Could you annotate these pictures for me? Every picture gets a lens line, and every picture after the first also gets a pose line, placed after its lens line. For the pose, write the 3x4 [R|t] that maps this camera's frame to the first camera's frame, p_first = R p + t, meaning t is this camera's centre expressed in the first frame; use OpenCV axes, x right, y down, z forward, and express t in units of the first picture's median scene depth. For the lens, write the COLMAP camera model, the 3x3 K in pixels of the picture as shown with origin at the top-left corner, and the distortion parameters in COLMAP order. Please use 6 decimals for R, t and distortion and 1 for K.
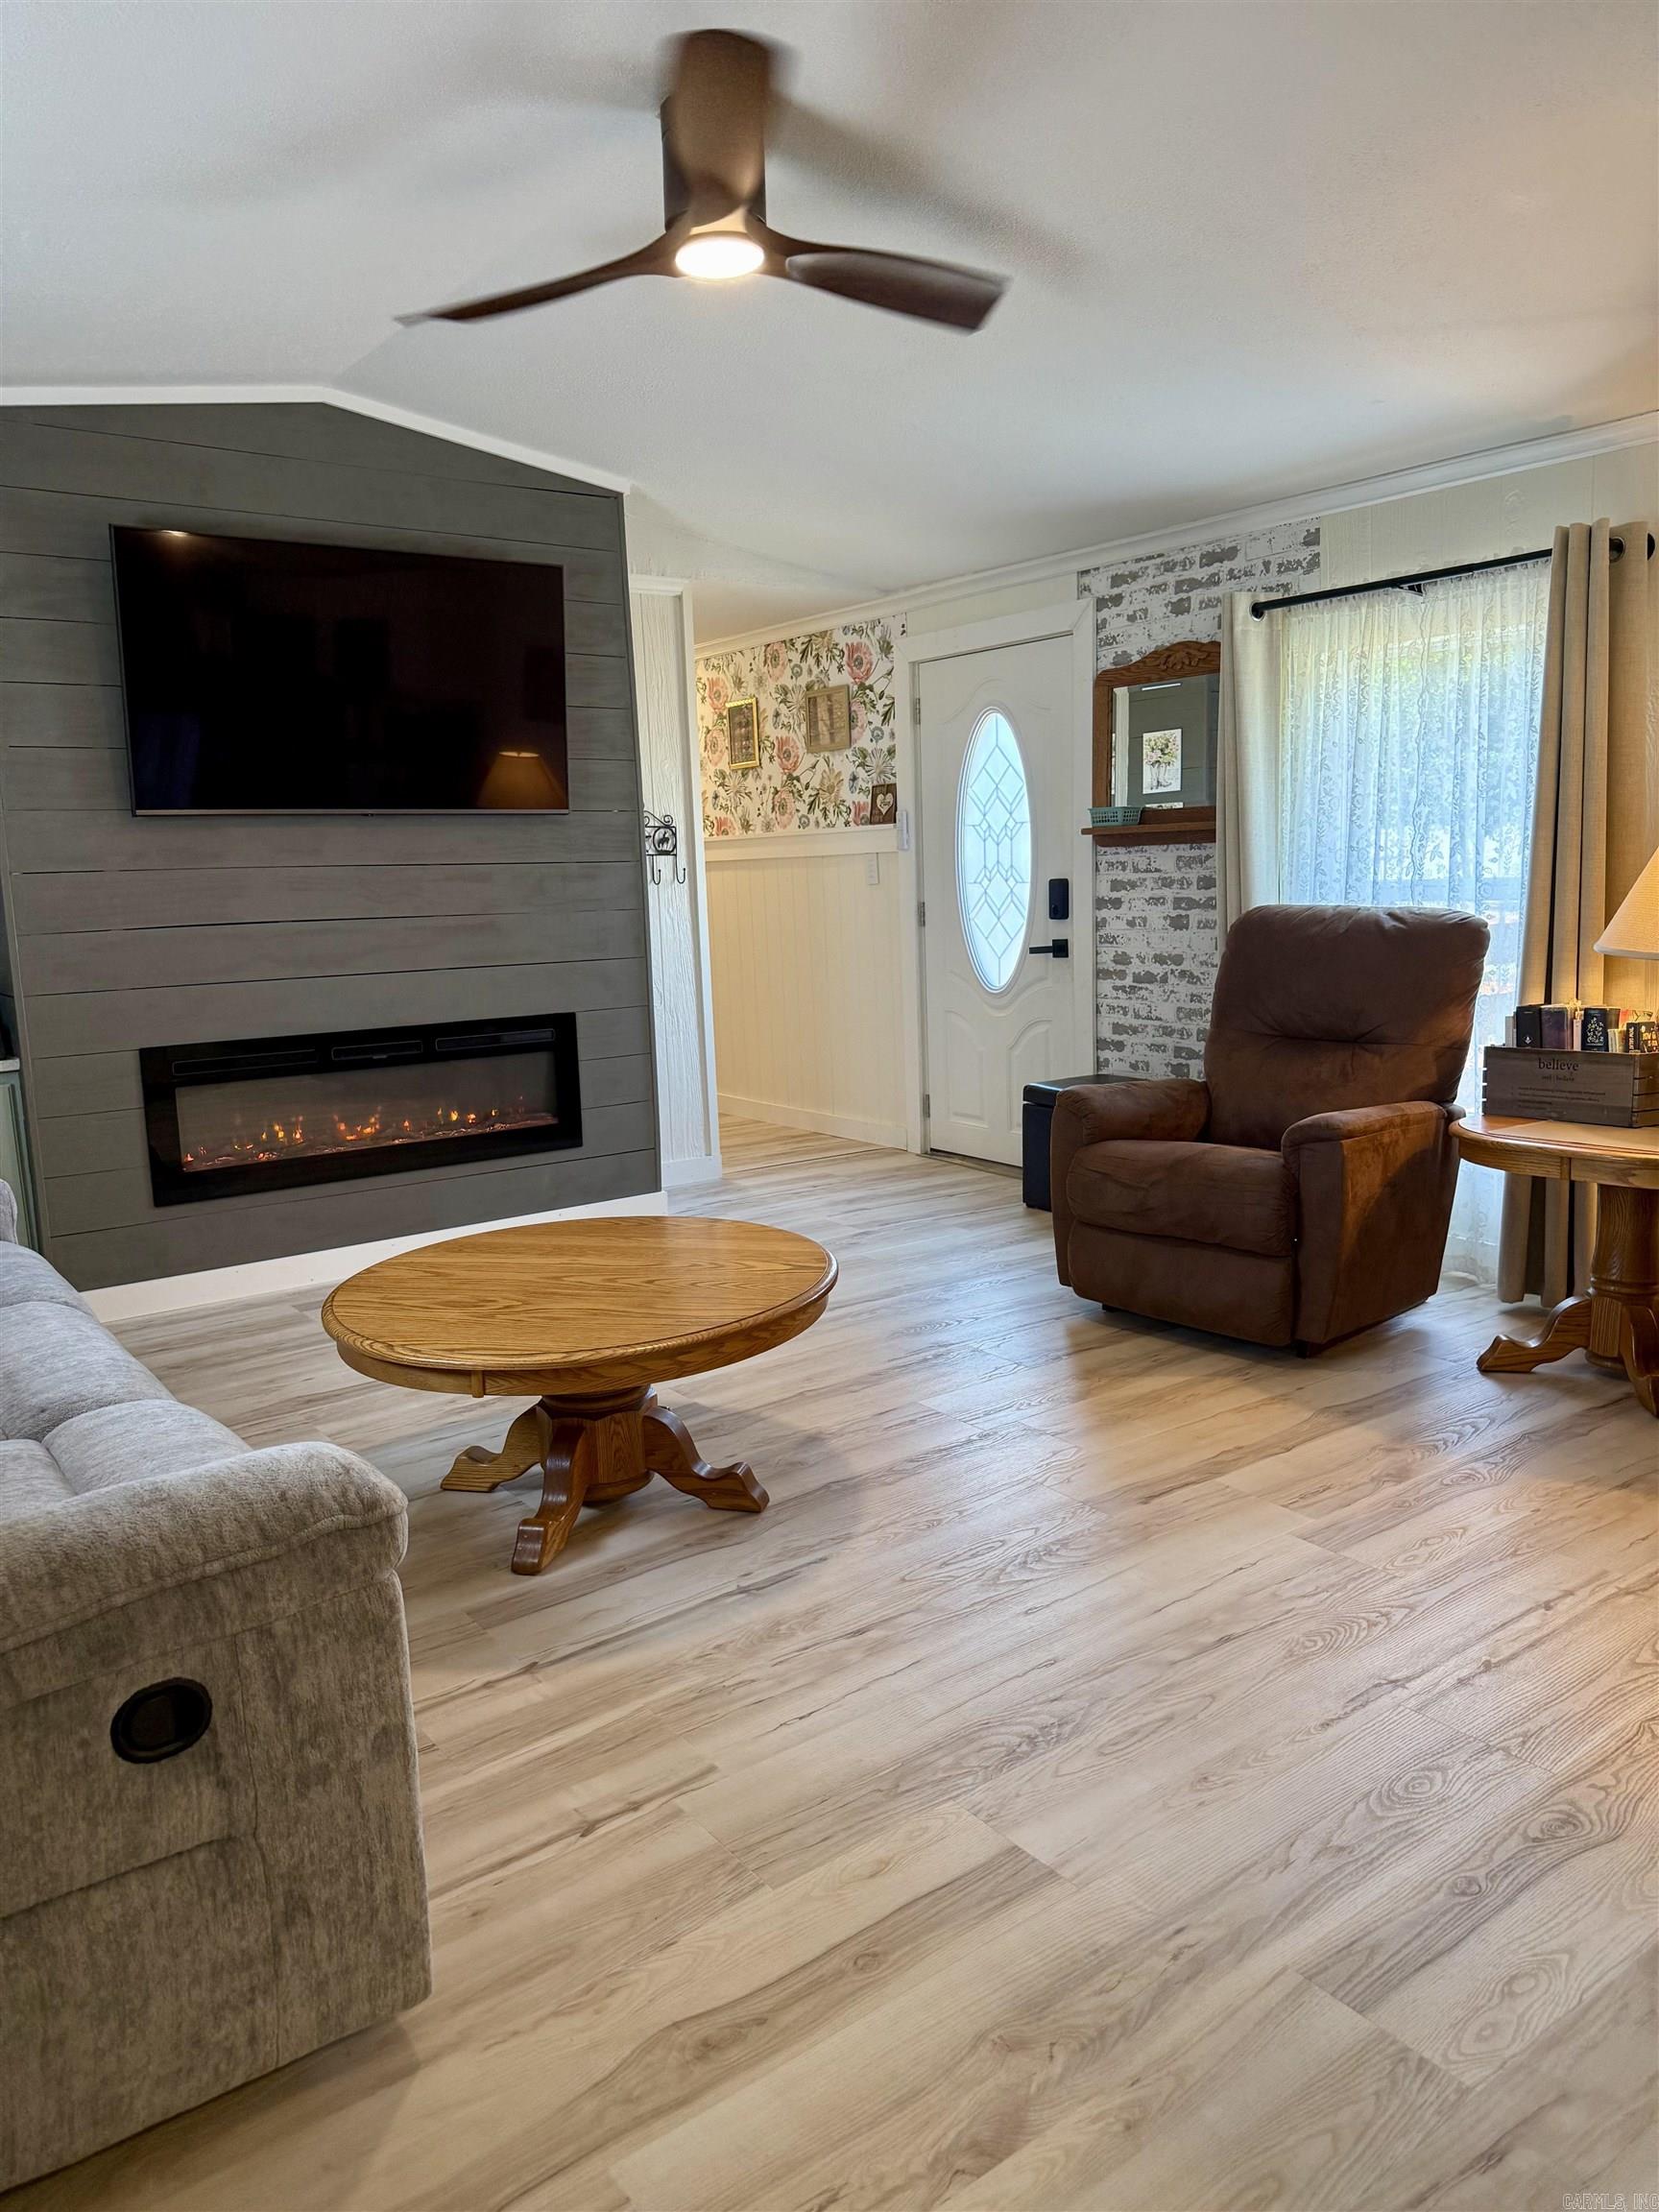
lens RADIAL K [[1561.6, 0, 808.5], [0, 1561.6, 1148.1], [0, 0, 1]] dist [0.041623, -0.067690]
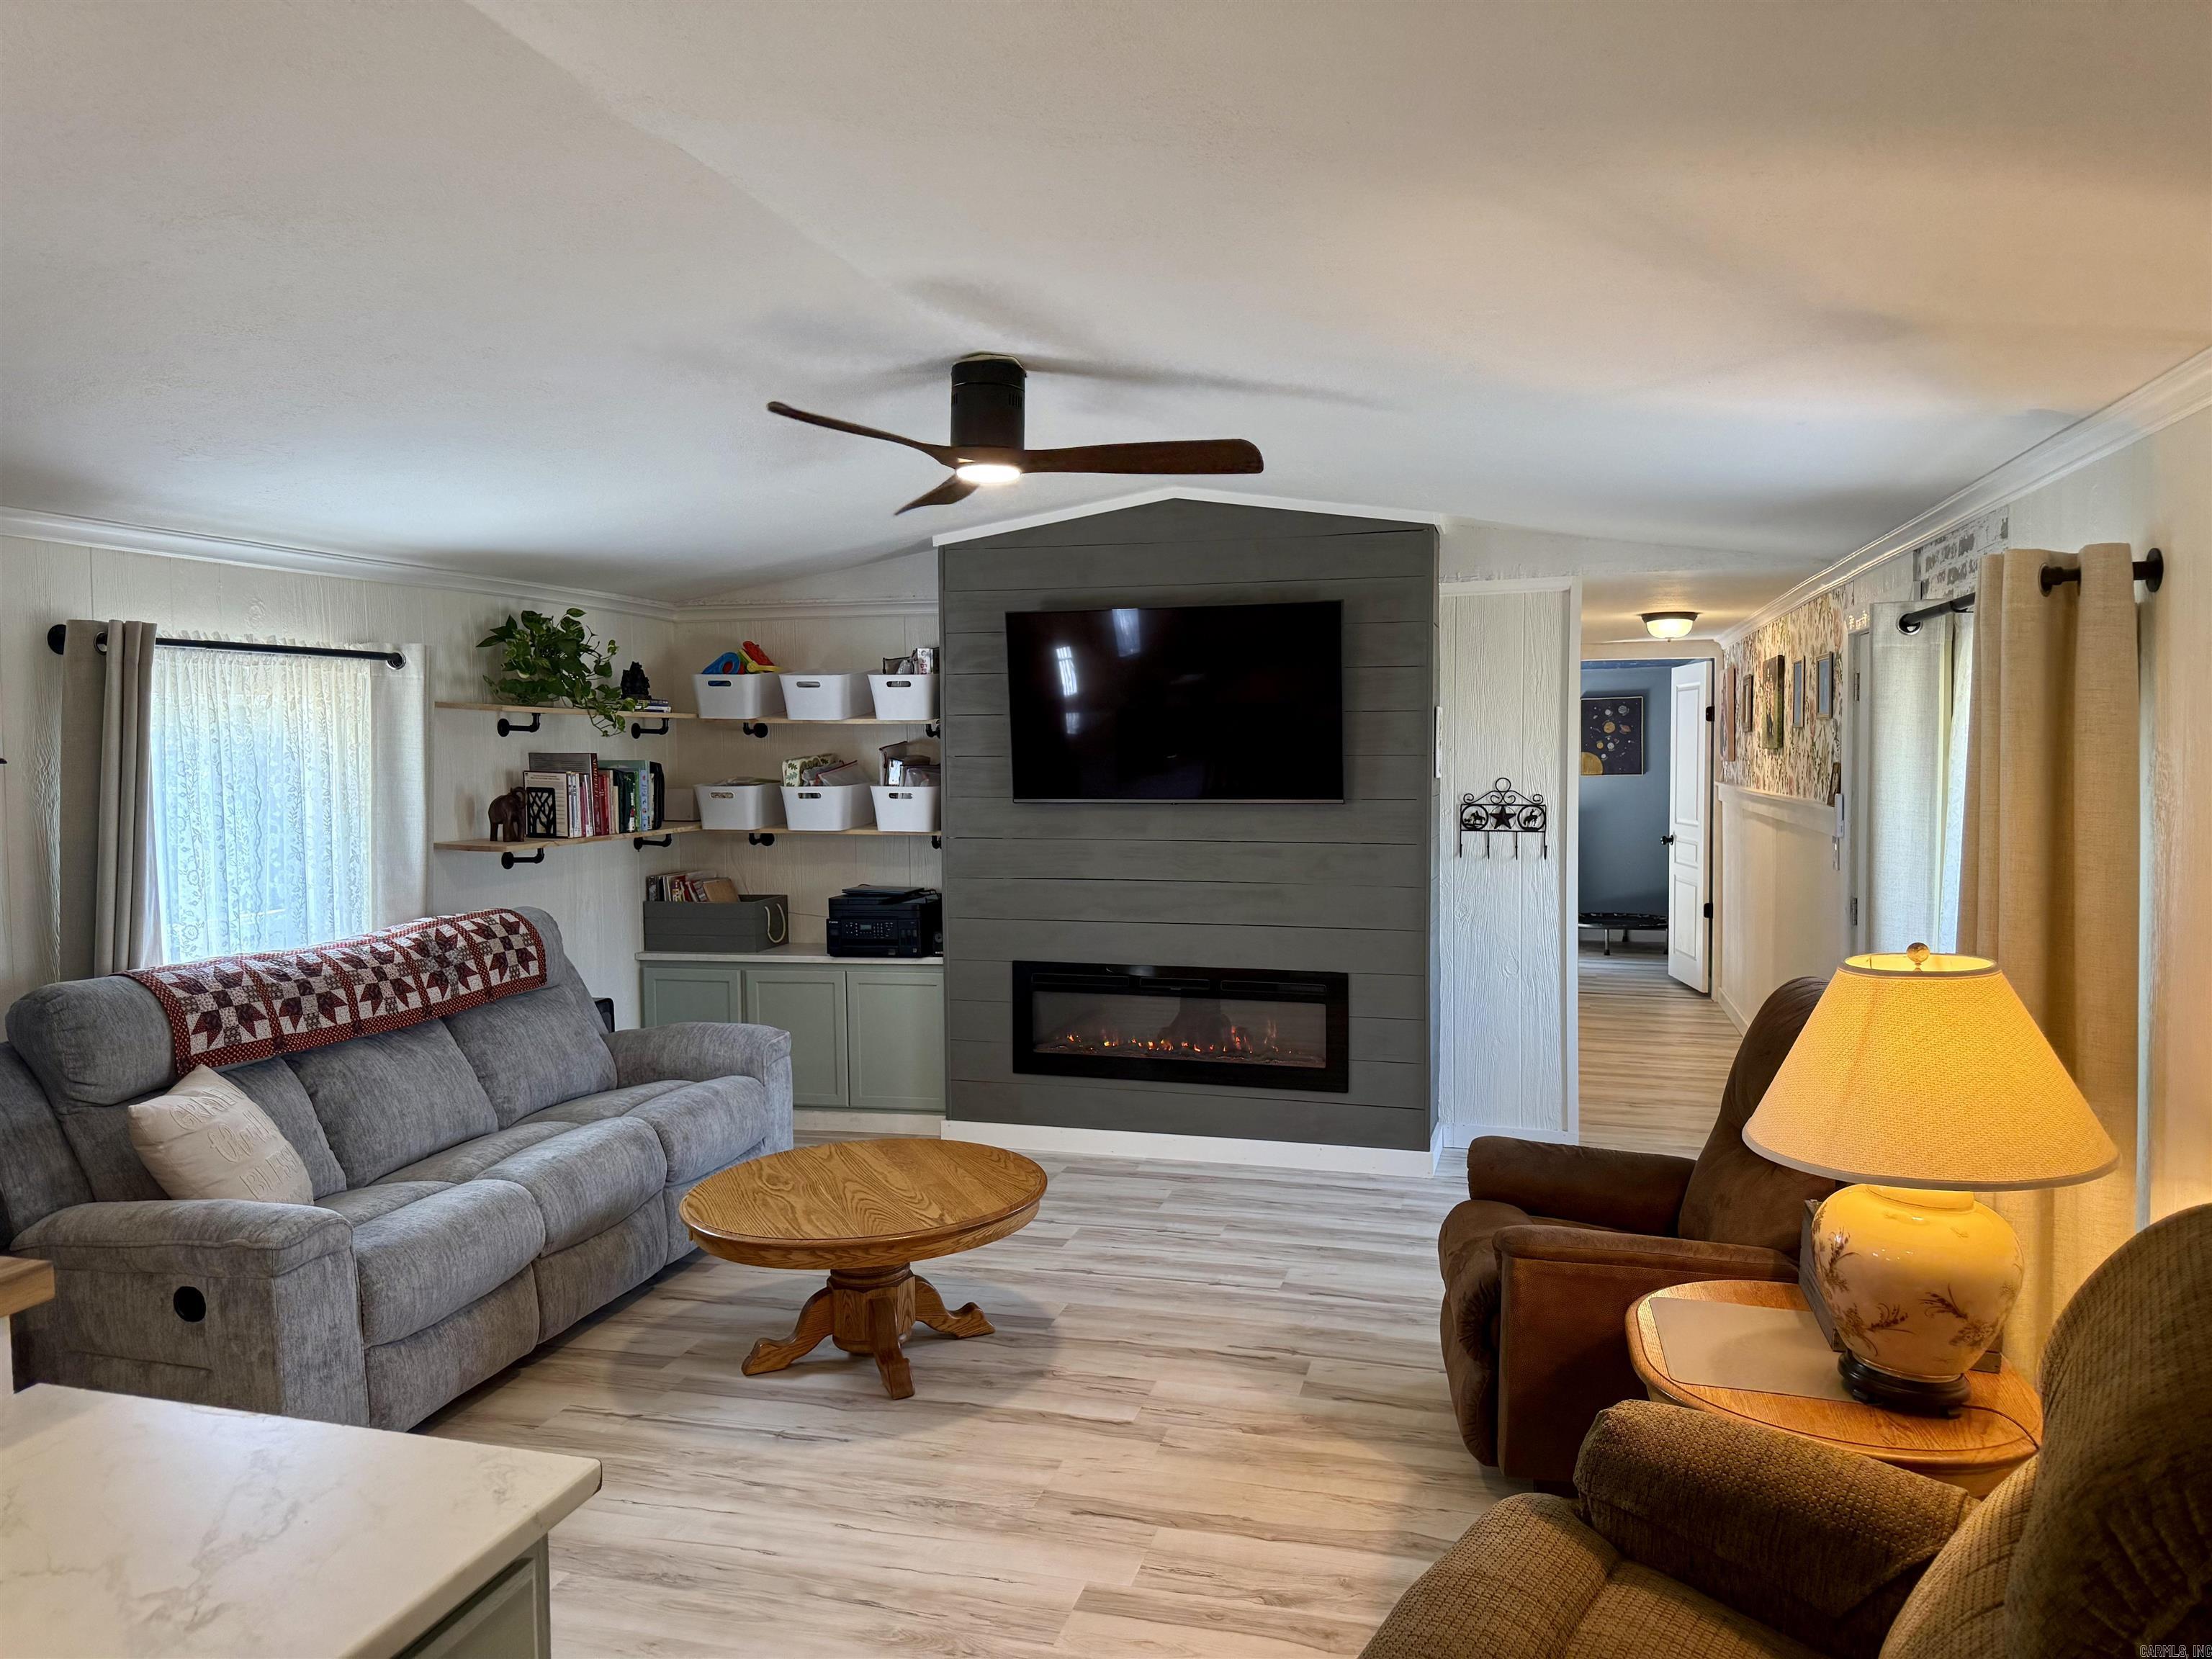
lens RADIAL K [[1561.6, 0, 1101.4], [0, 1561.6, 810.9], [0, 0, 1]] dist [0.041623, -0.067690]
pose [[0.611233, 0.061938, -0.789024, 0.591991], [-0.149726, 0.987980, -0.038433, -0.125410], [0.777159, 0.141629, 0.613160, 0.141337]]
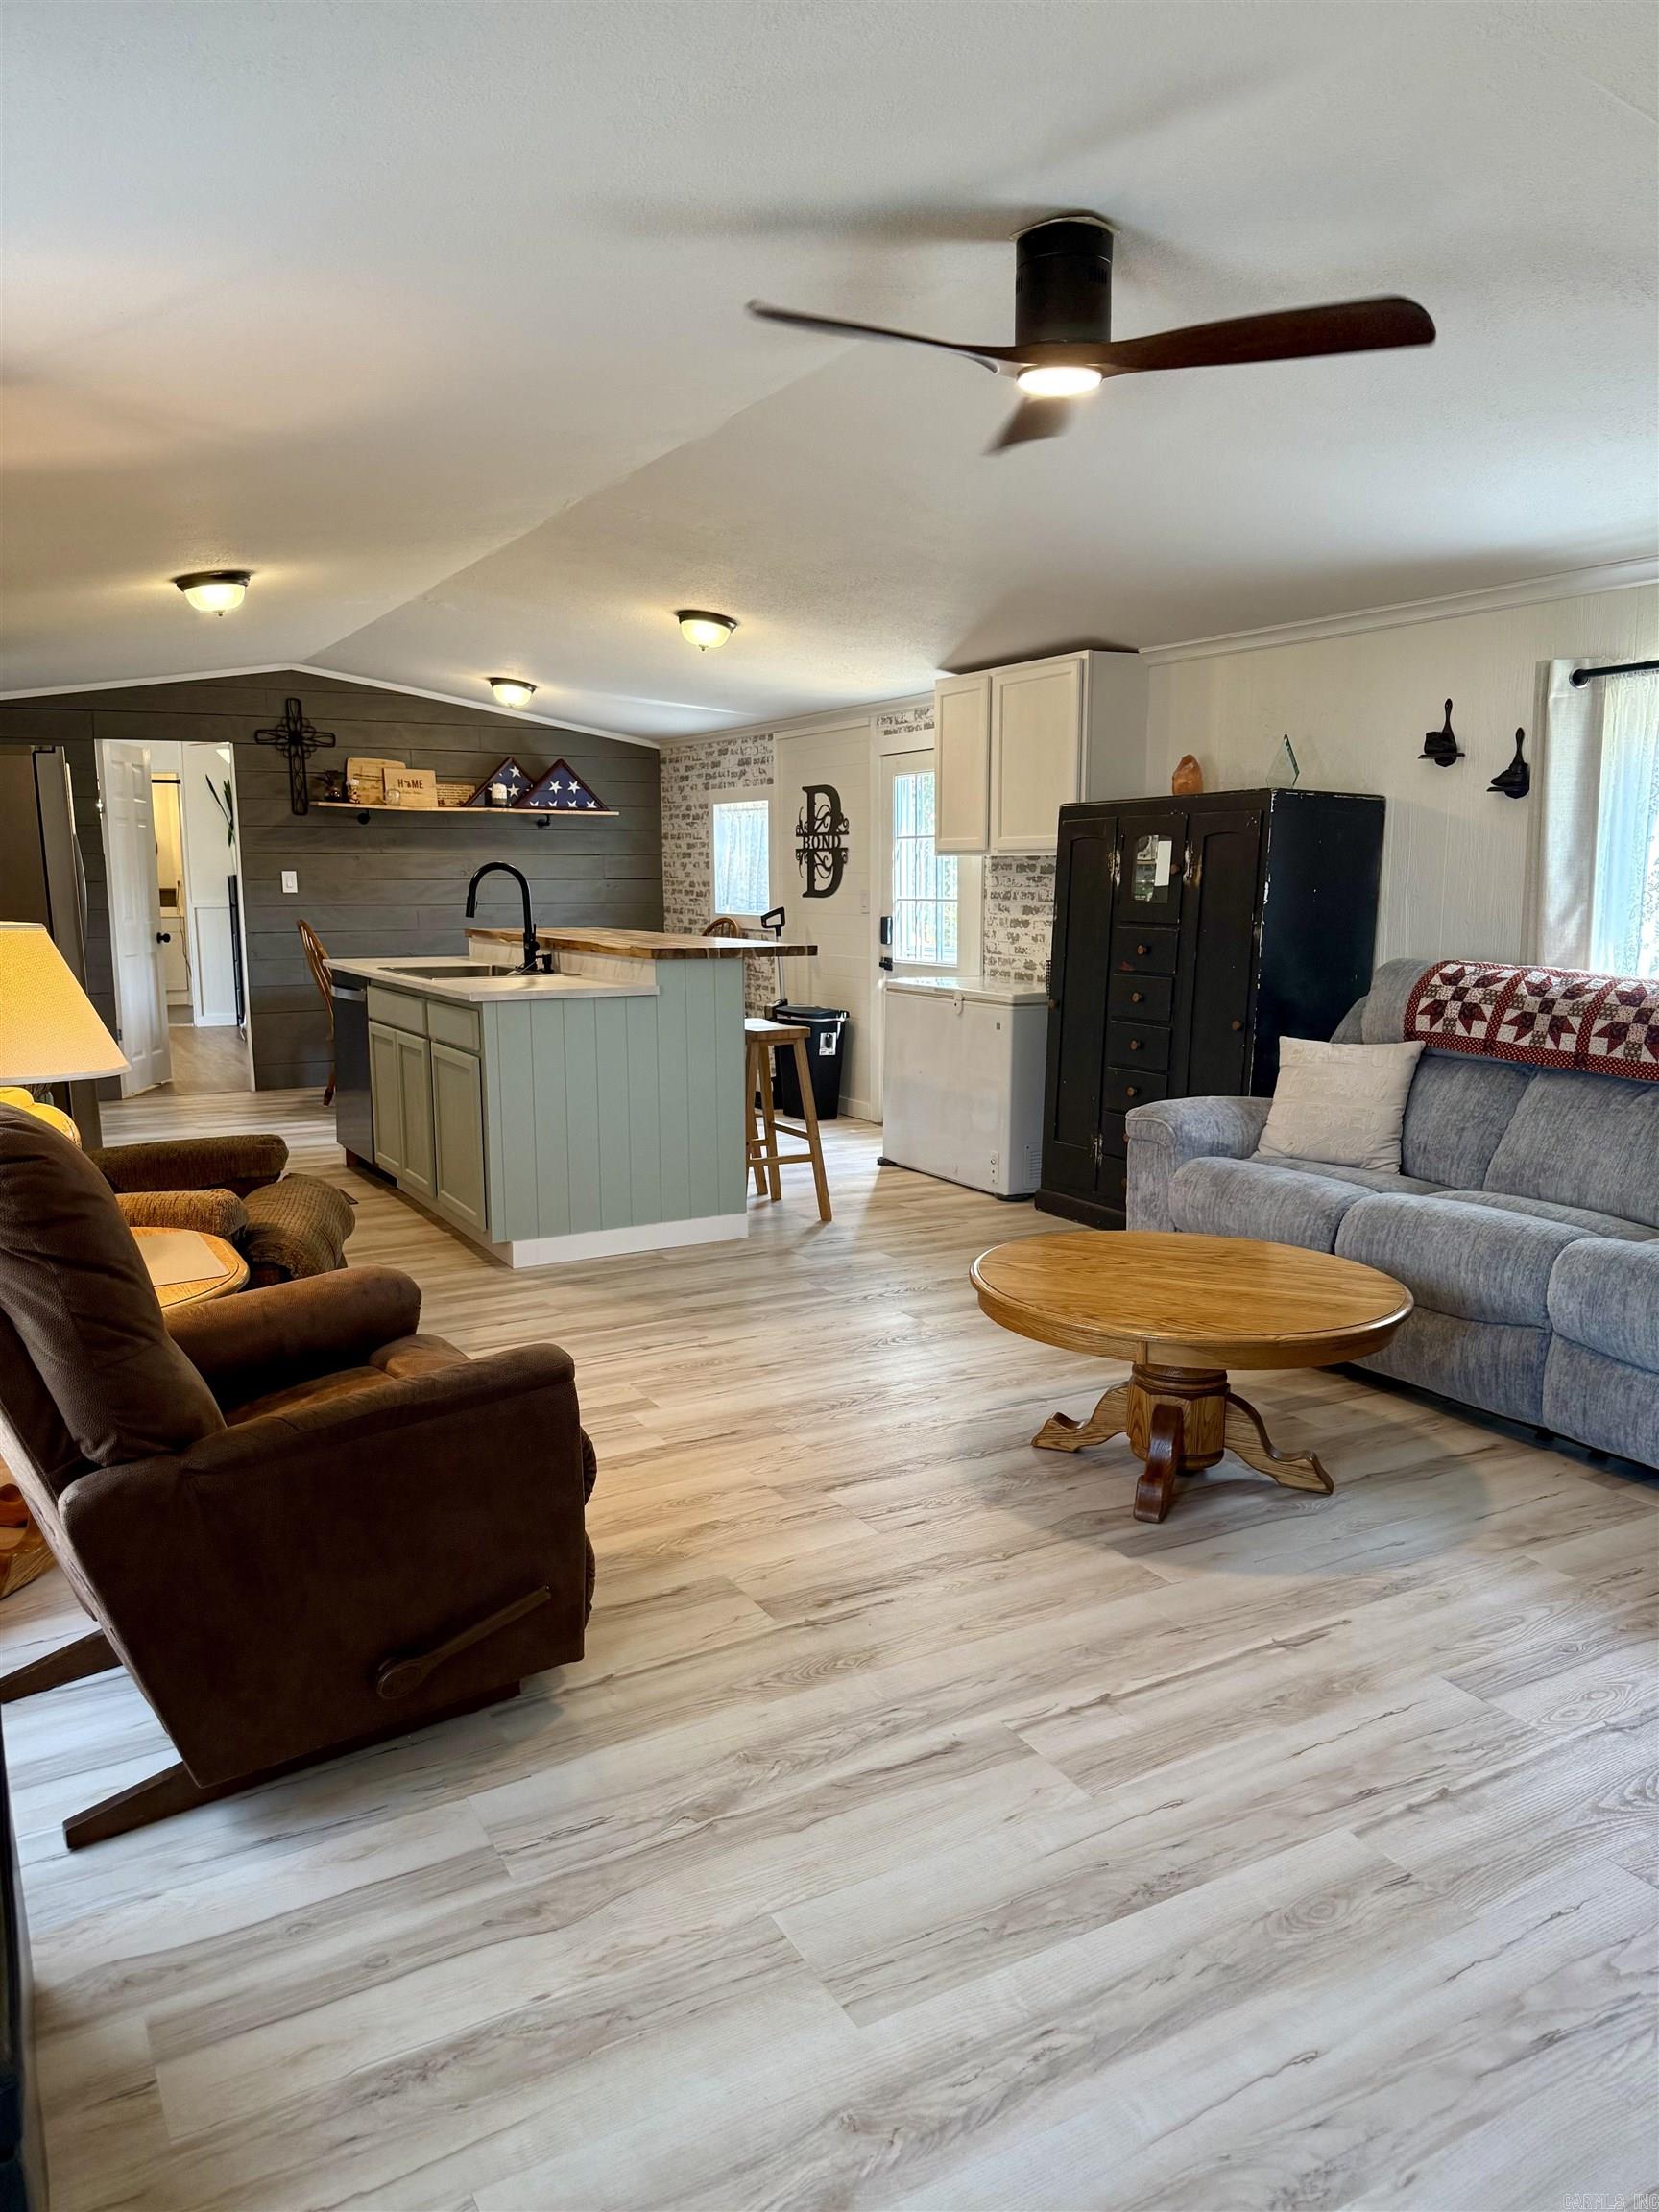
lens RADIAL K [[1561.6, 0, 822.8], [0, 1561.6, 1123.6], [0, 0, 1]] dist [0.041623, -0.067690]
pose [[-0.991176, 0.009294, 0.132223, -0.016317], [0.053477, 0.940789, 0.334747, -0.242817], [-0.121282, 0.338864, -0.932985, 1.160401]]
